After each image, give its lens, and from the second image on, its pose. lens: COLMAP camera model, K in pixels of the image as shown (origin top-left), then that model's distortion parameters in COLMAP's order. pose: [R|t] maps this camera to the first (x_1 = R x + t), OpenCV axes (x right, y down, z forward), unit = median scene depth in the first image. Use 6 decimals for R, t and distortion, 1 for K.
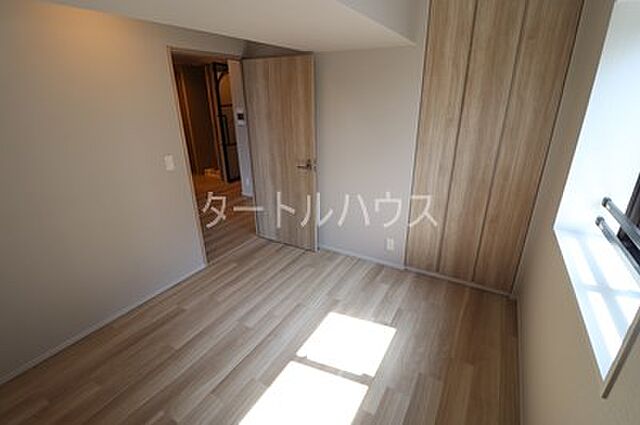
lens RADIAL K [[303.6, 0, 320.0], [0, 303.6, 212.5], [0, 0, 1]] dist [-0.024254, 0.000015]
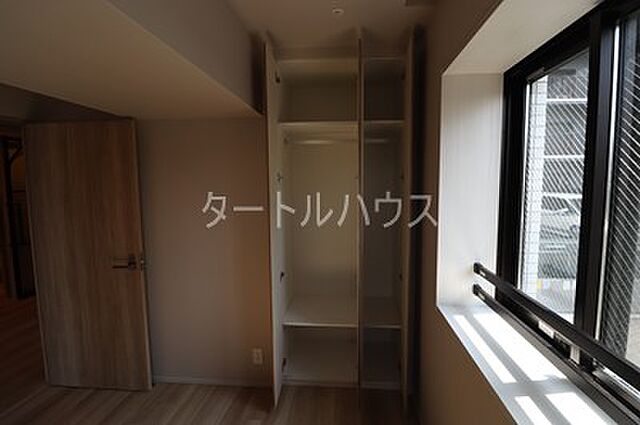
lens RADIAL K [[303.6, 0, 320.0], [0, 303.6, 212.5], [0, 0, 1]] dist [-0.024254, 0.000015]
pose [[0.905414, -0.038137, 0.422813, 0.068852], [0.156143, 0.956060, -0.248131, -0.025689], [-0.394771, 0.290680, 0.871585, 0.181095]]
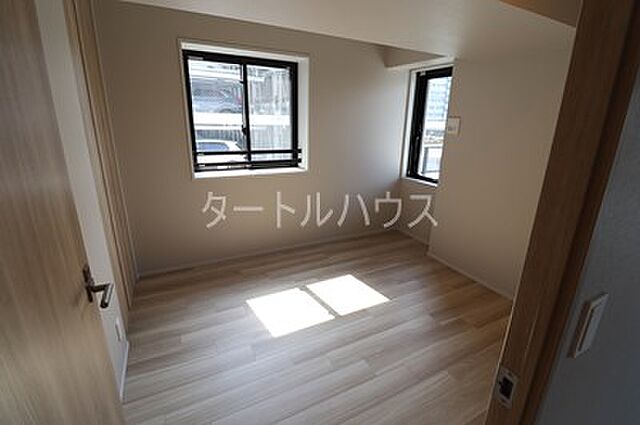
lens RADIAL K [[303.6, 0, 320.0], [0, 303.6, 212.5], [0, 0, 1]] dist [-0.024254, 0.000015]
pose [[-0.850330, -0.167101, 0.499014, -0.350853], [0.174038, 0.805595, 0.566328, -0.336978], [-0.496637, 0.568414, -0.655940, 1.011217]]
